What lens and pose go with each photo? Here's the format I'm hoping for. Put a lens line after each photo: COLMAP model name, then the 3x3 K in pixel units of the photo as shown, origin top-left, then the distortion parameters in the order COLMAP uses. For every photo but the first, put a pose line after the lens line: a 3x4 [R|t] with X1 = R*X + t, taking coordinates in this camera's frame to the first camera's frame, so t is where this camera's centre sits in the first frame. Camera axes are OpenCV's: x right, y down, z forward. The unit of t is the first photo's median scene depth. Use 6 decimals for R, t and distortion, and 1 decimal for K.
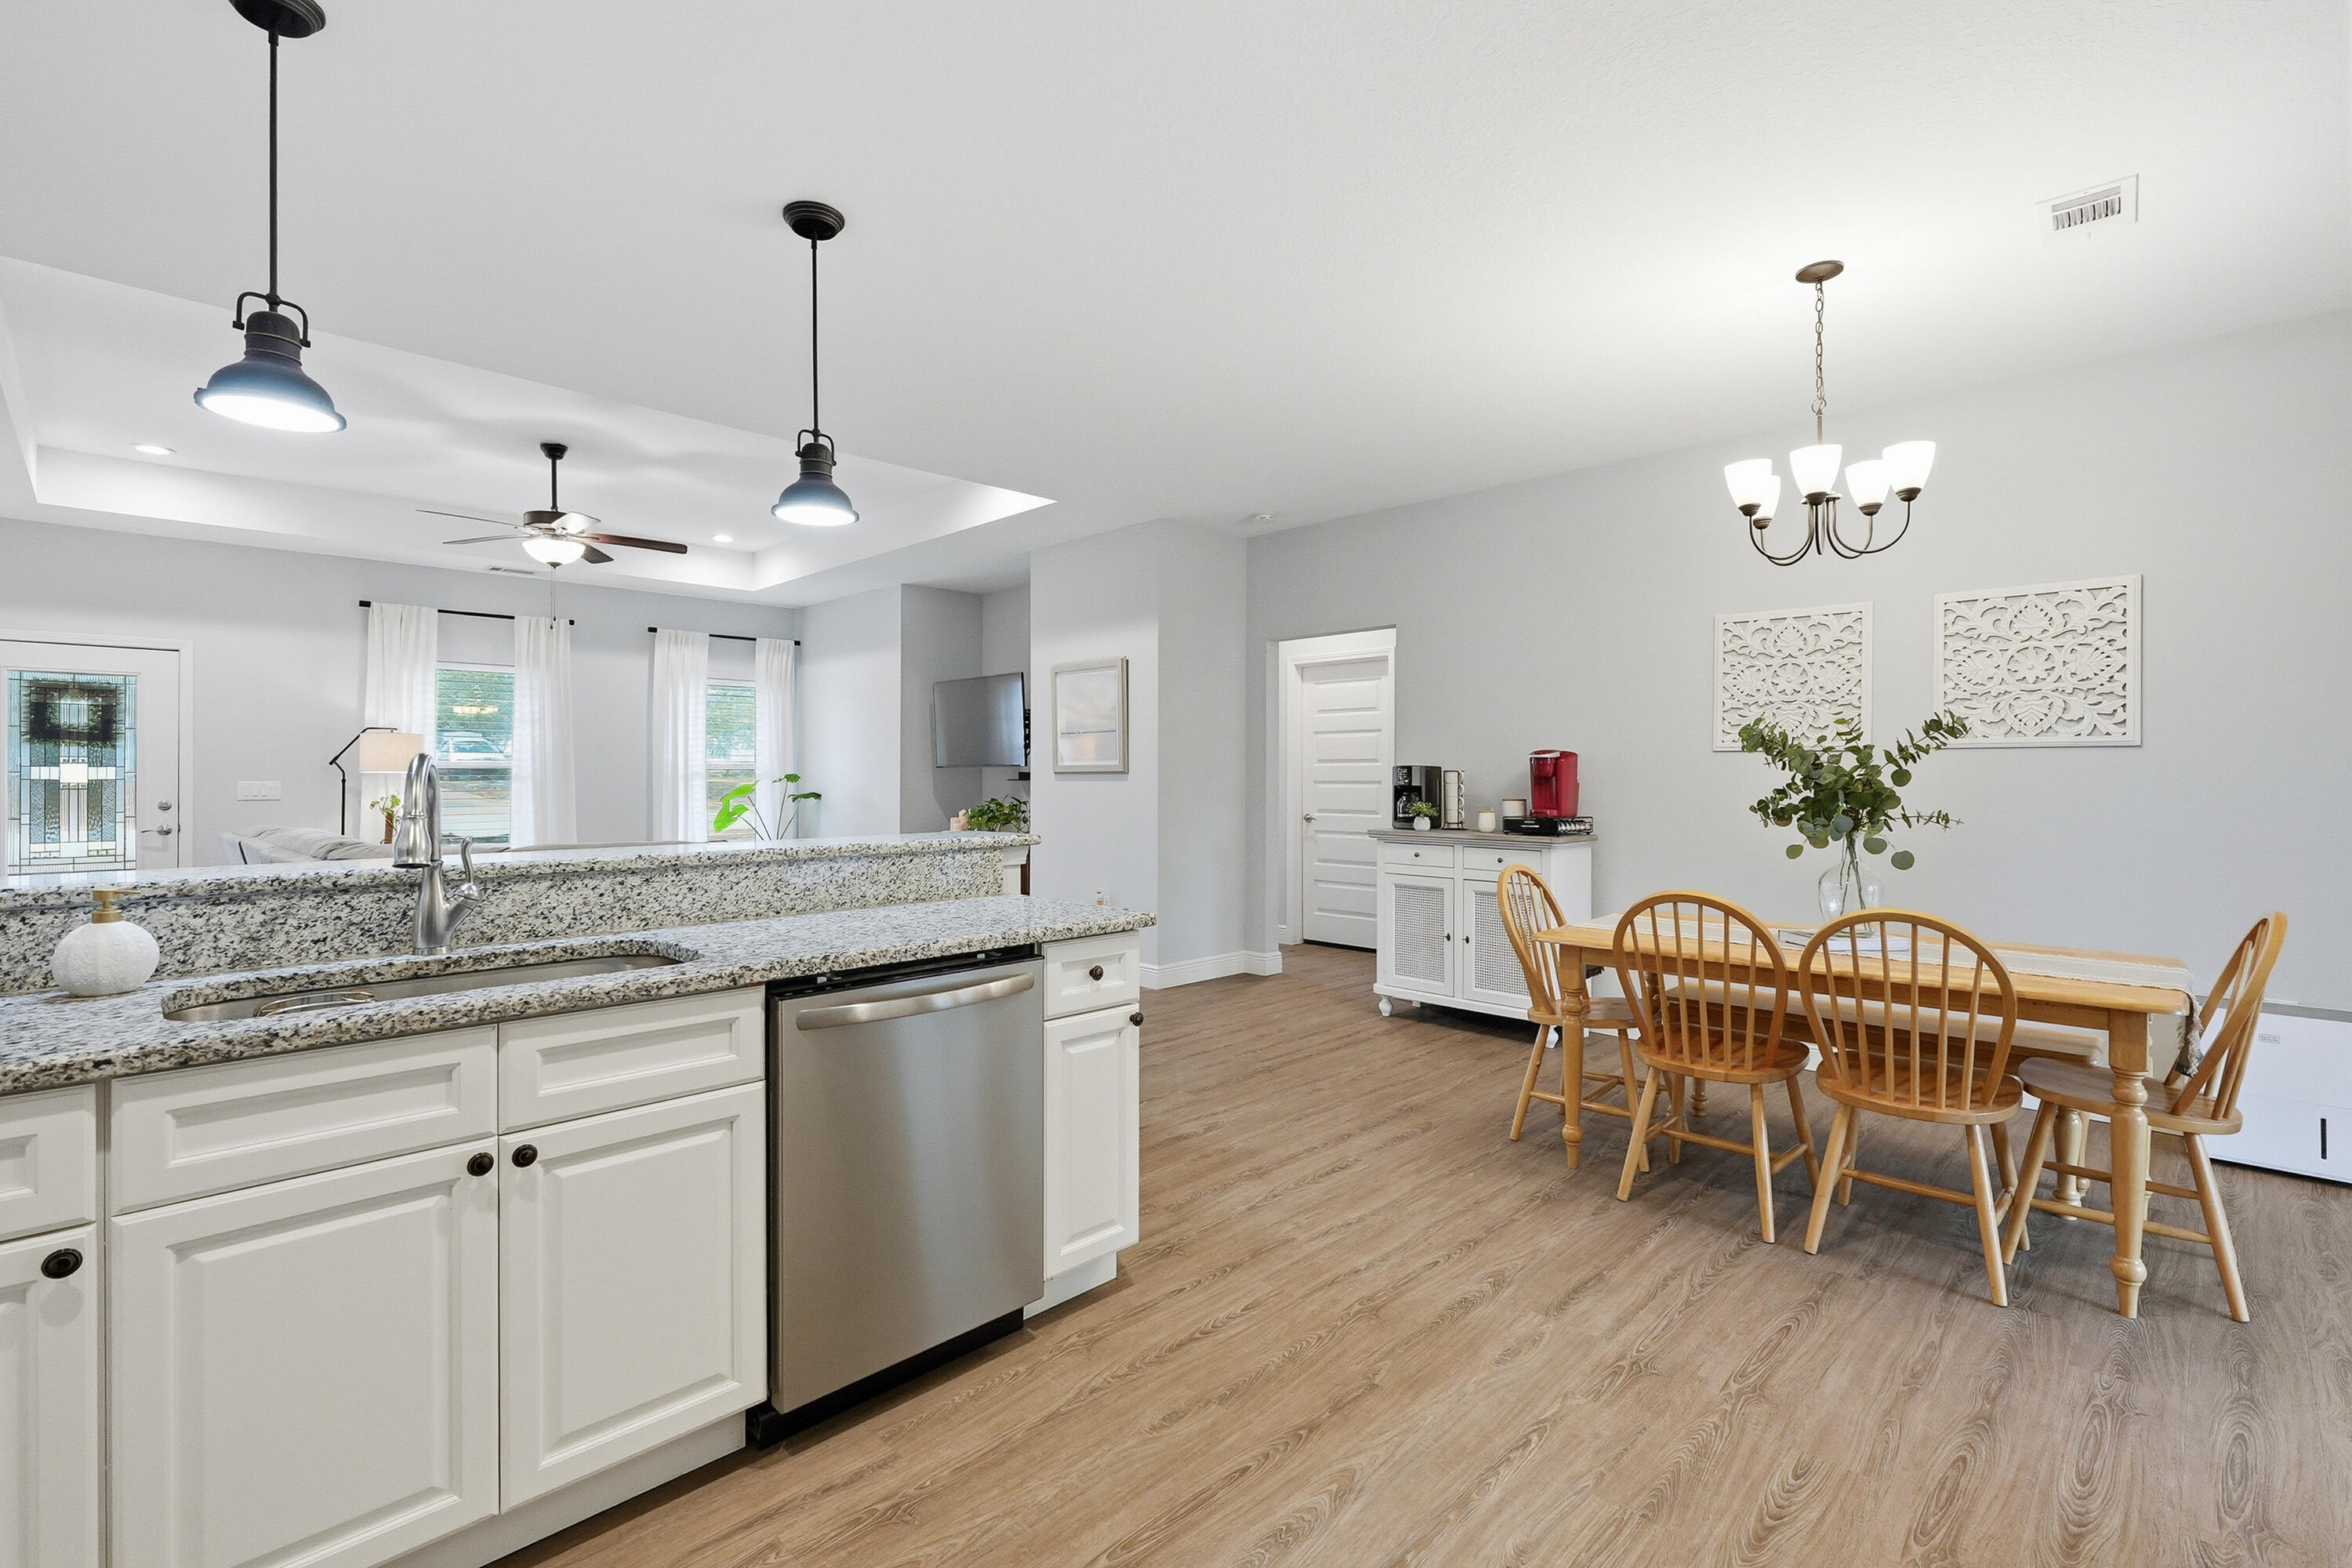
lens RADIAL K [[1044.7, 0, 1170.6], [0, 1044.7, 773.2], [0, 0, 1]] dist [-0.001467, -0.000027]
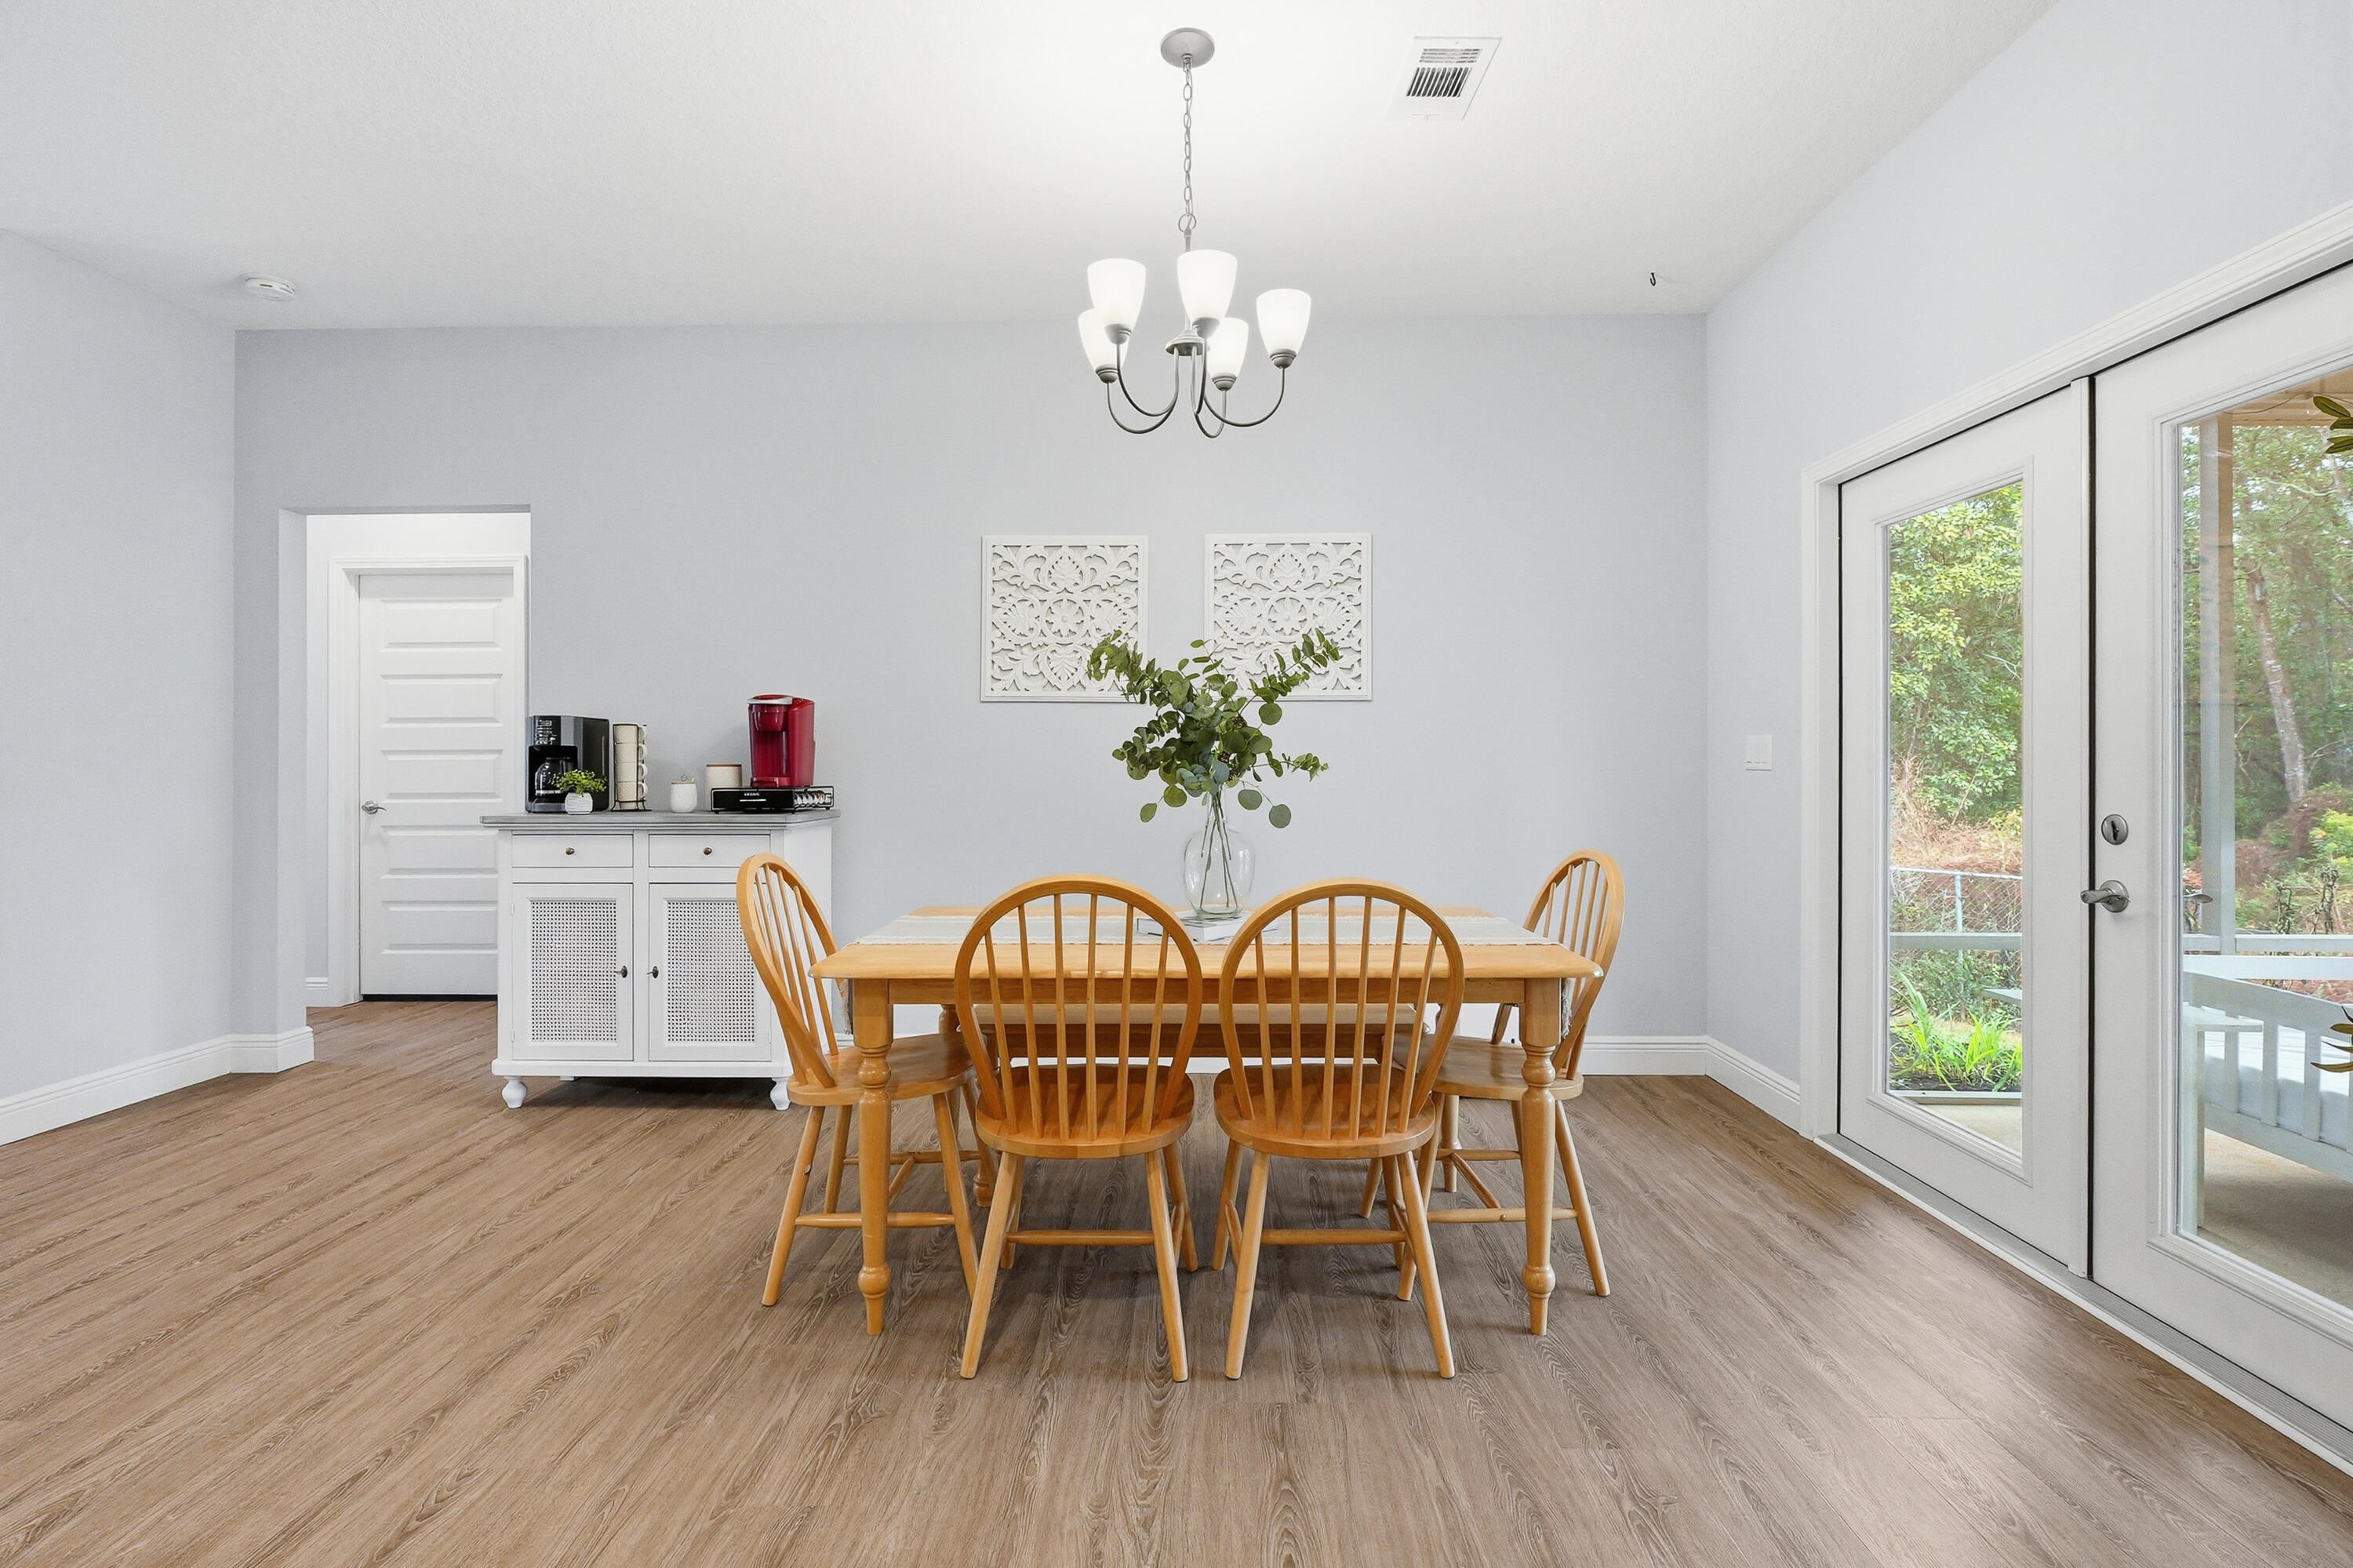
lens RADIAL K [[1045.1, 0, 1171.4], [0, 1045.1, 762.5], [0, 0, 1]] dist [-0.001467, -0.000027]
pose [[0.713026, 0.001032, 0.701137, 0.067219], [0.000810, 0.999997, -0.002295, 0.035697], [-0.701137, 0.002205, 0.713023, 0.393435]]
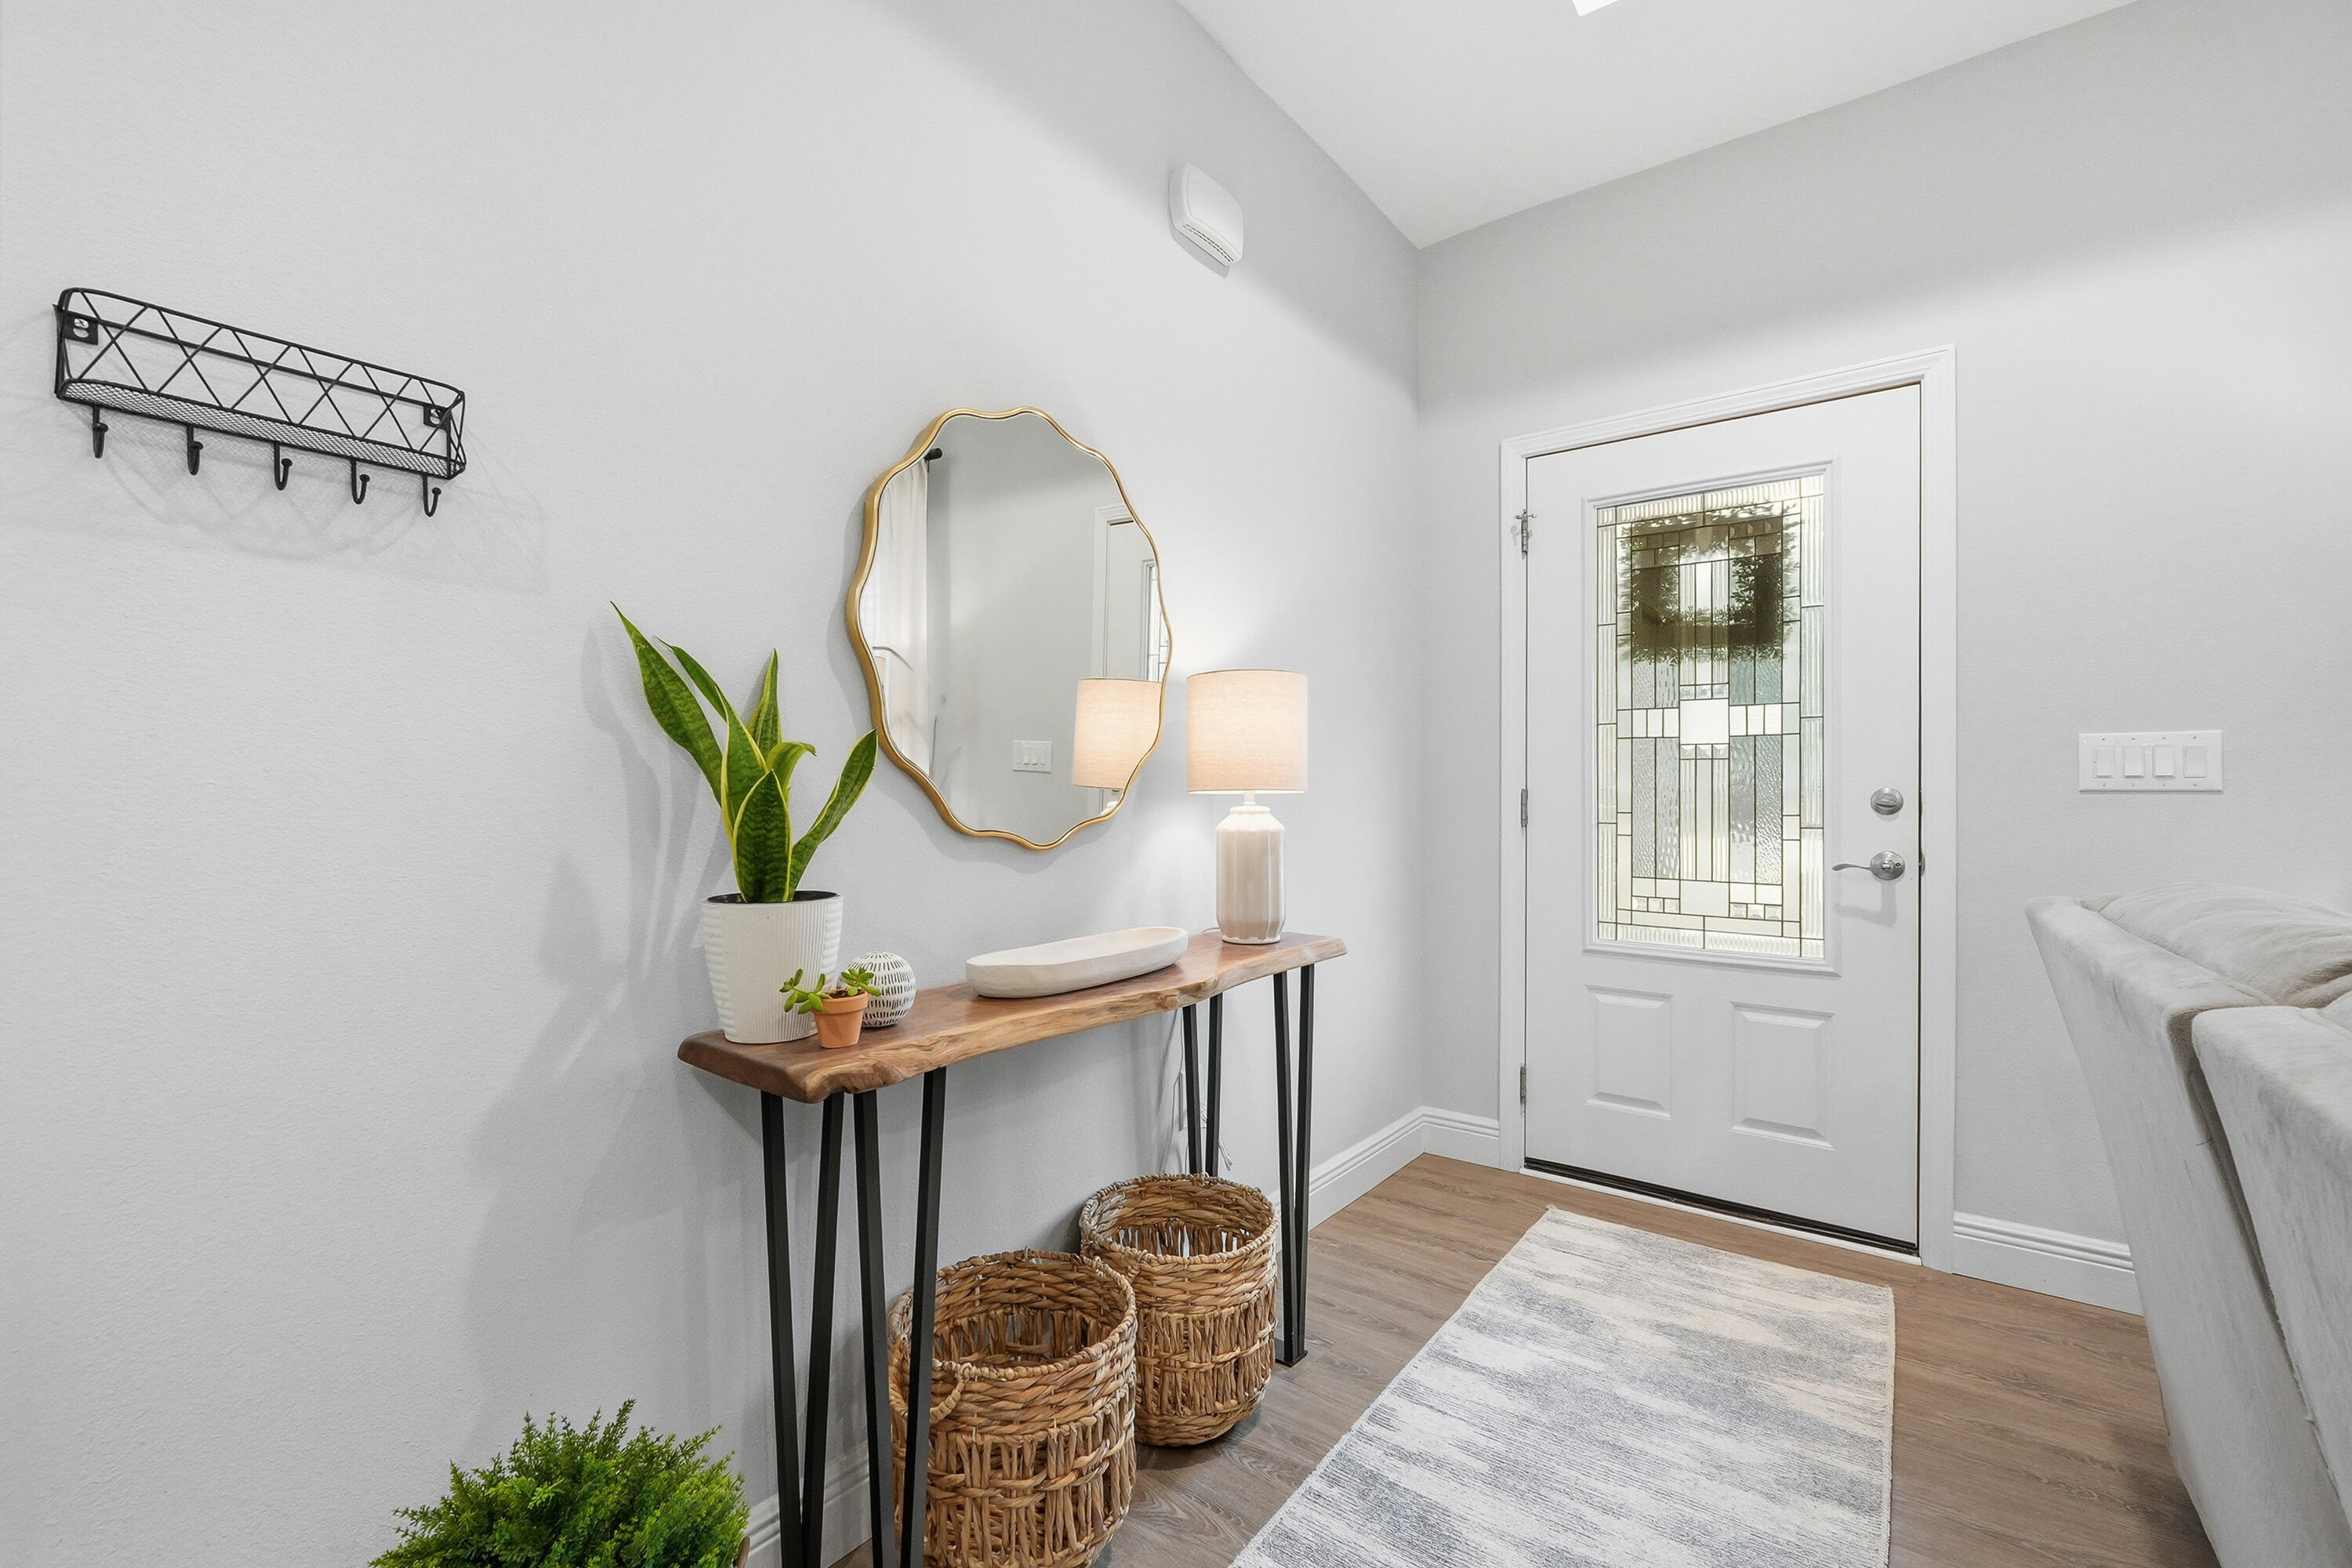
lens RADIAL K [[1004.6, 0, 1170.5], [0, 1004.6, 786.8], [0, 0, 1]] dist [-0.008177, 0.002835]
pose [[0.133303, -0.003633, -0.991069, -1.171393], [-0.002285, 0.999989, -0.003973, 0.051197], [0.991073, 0.002794, 0.133293, 1.271640]]
